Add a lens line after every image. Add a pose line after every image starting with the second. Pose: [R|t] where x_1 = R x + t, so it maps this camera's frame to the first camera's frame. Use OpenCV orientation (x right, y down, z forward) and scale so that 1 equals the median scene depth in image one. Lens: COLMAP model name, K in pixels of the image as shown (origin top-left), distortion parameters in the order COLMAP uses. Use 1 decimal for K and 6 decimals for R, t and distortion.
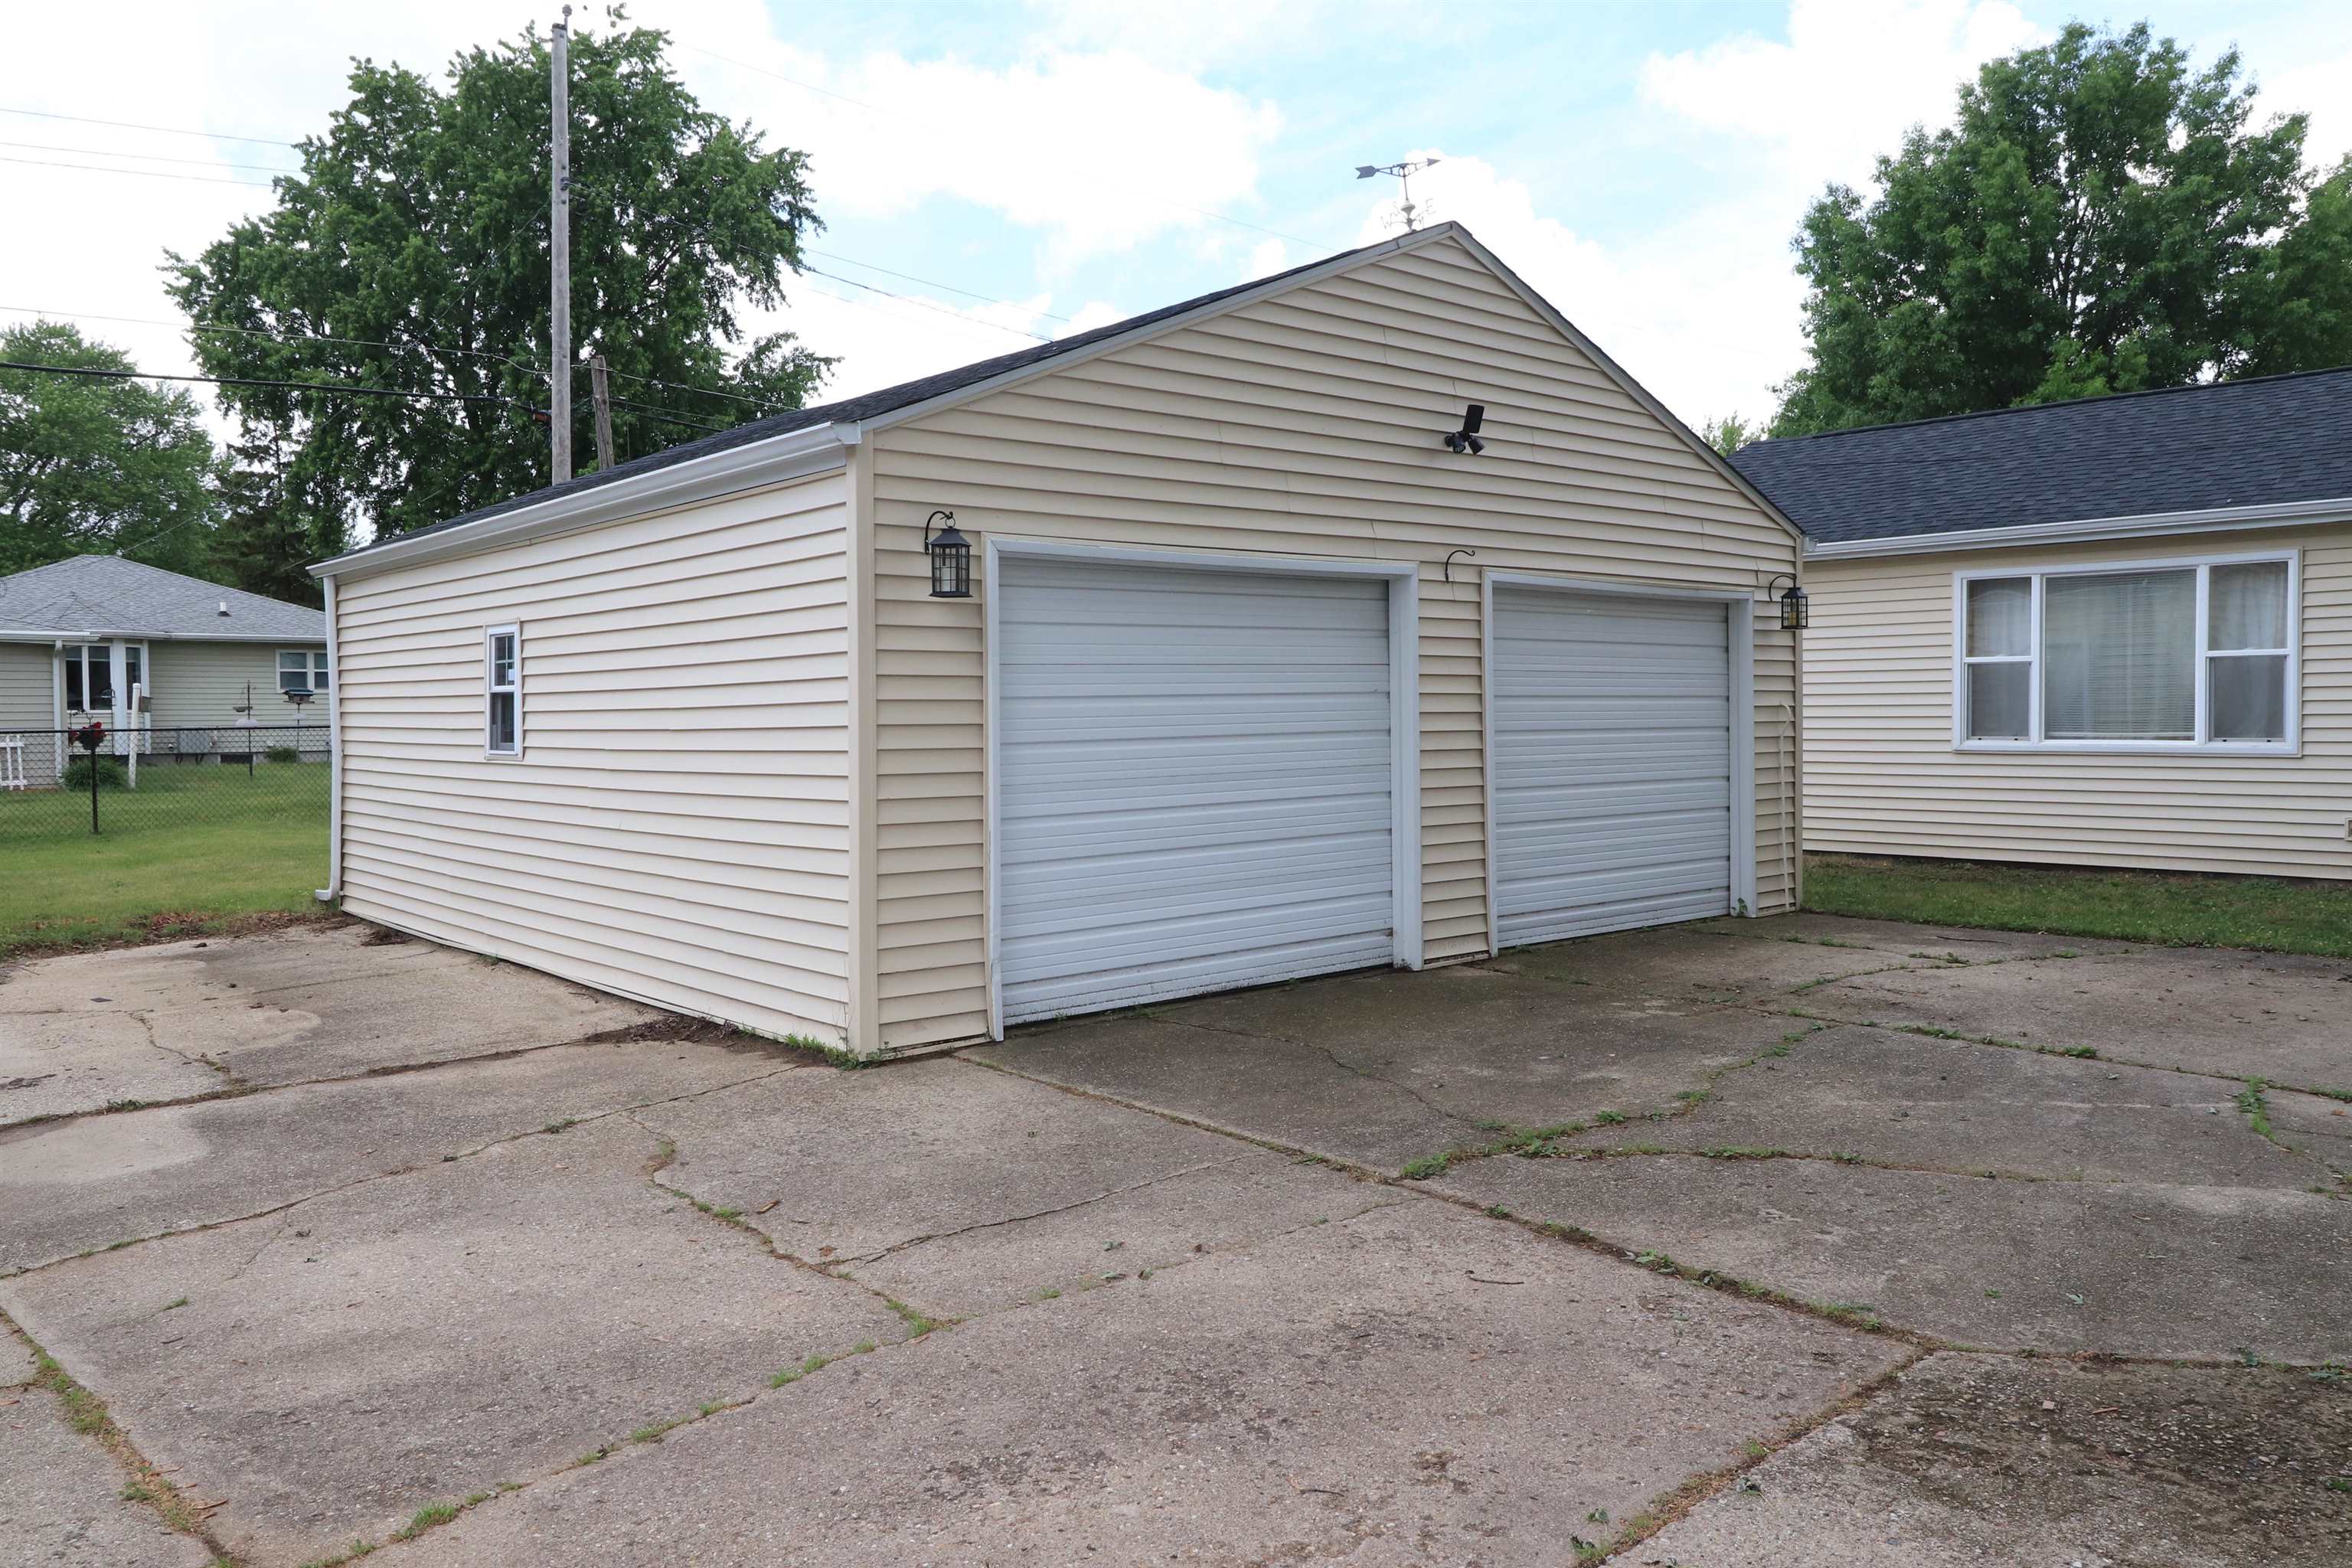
lens RADIAL K [[1683.1, 0, 1174.9], [0, 1683.1, 713.7], [0, 0, 1]] dist [-0.001490, 0.000558]
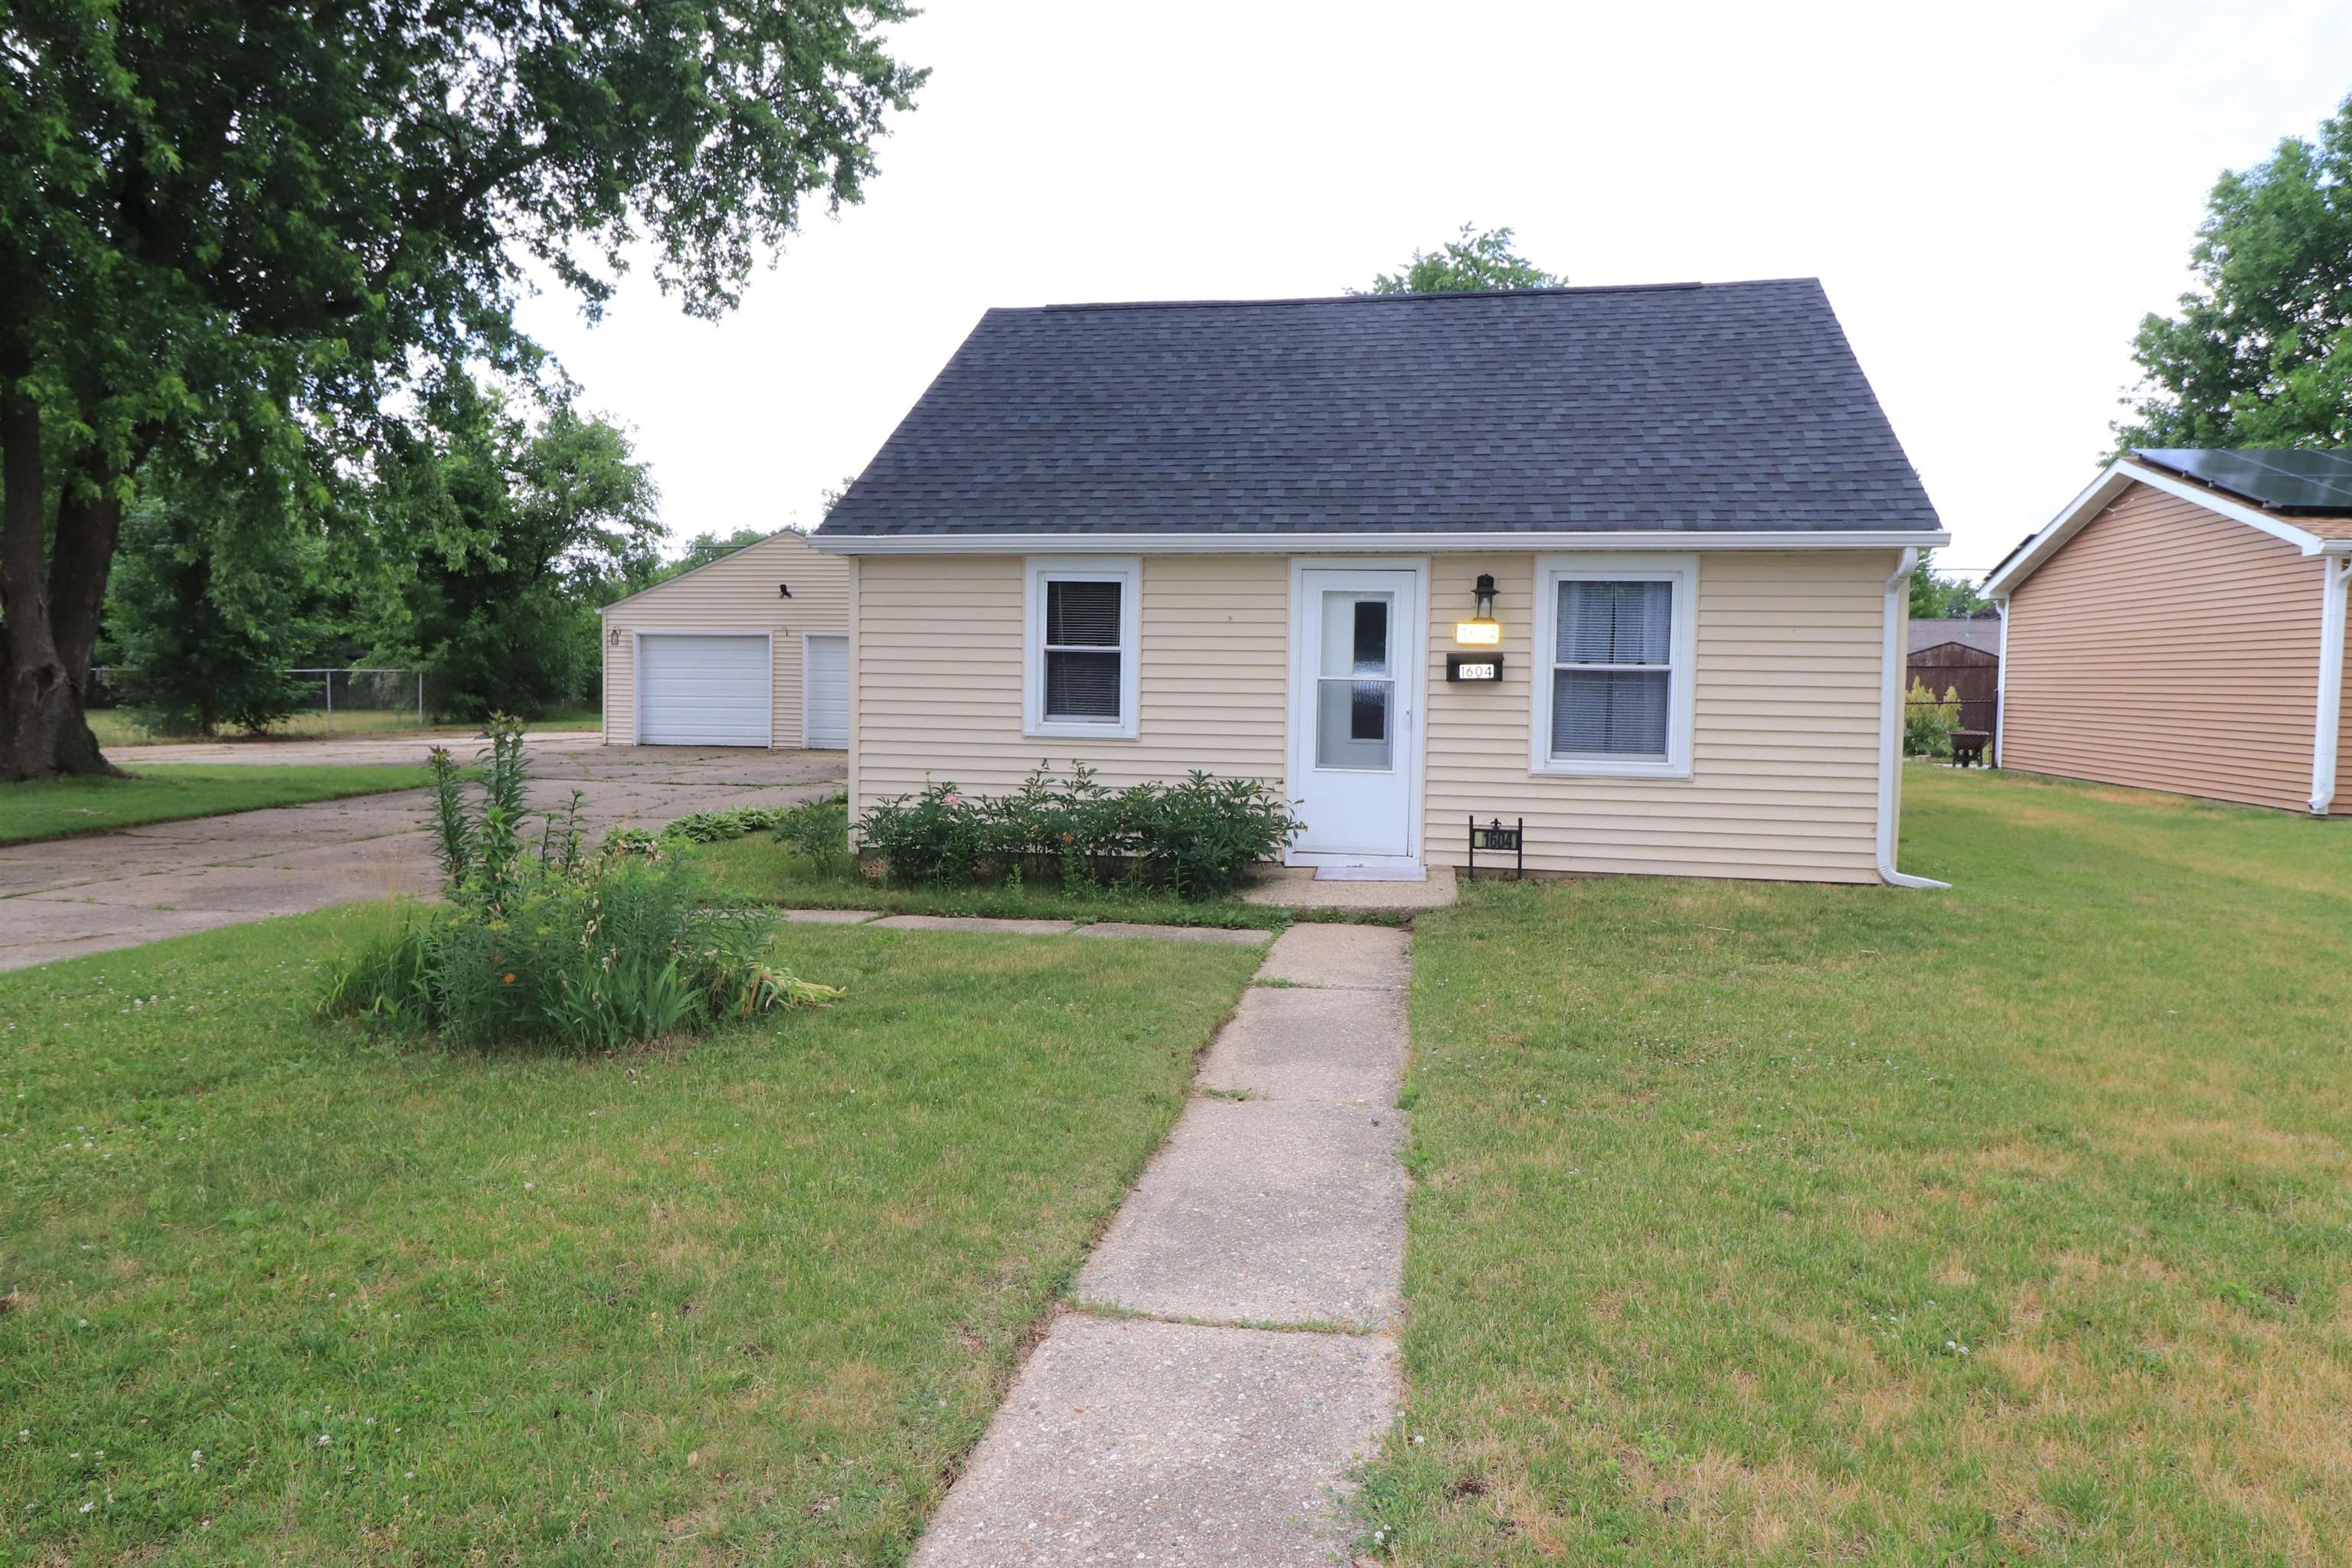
lens RADIAL K [[1438.6, 0, 1176.0], [0, 1438.6, 784.0], [0, 0, 1]] dist [0.003646, 0.000347]
pose [[0.625275, 0.077427, -0.776554, 0.551287], [-0.028471, 0.996667, 0.076450, -0.004896], [0.779885, -0.025693, 0.625395, -0.036926]]
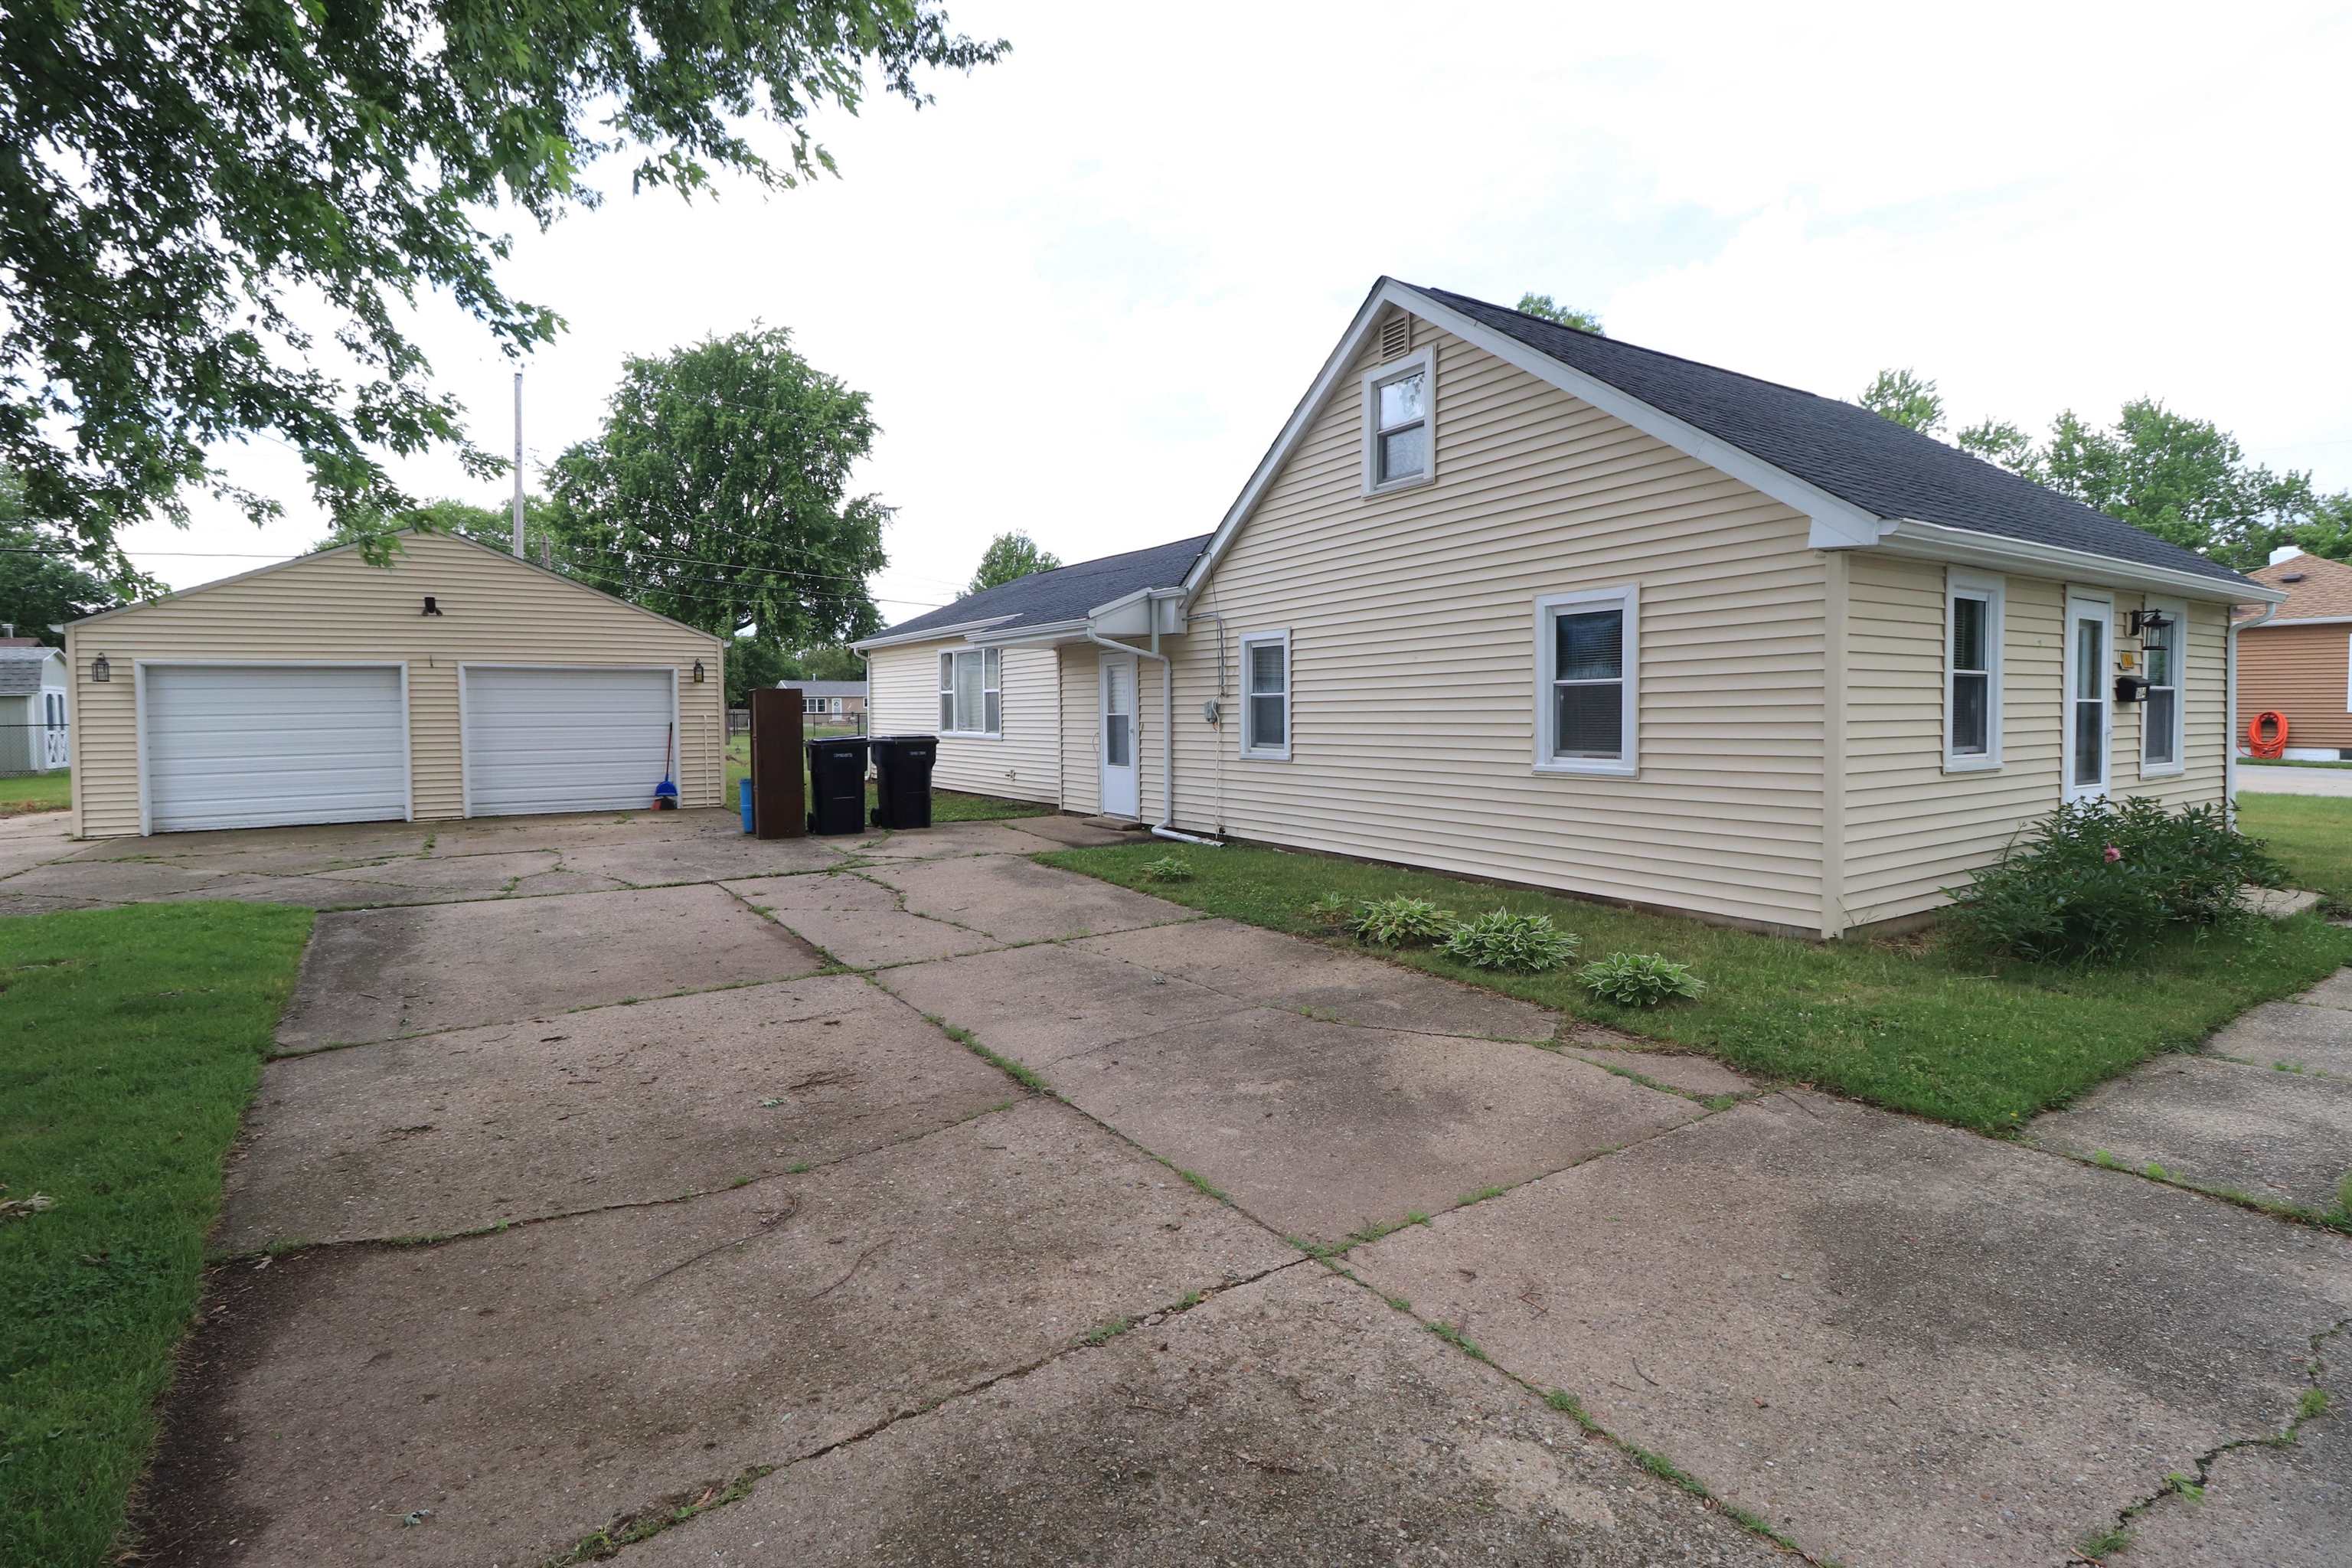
lens RADIAL K [[1073.2, 0, 1170.1], [0, 1073.2, 749.9], [0, 0, 1]] dist [-0.003394, -0.011230]
pose [[0.987631, 0.009263, -0.156523, 0.282819], [-0.003244, 0.999247, 0.038665, -0.003974], [0.156764, -0.037679, 0.986917, -0.073746]]
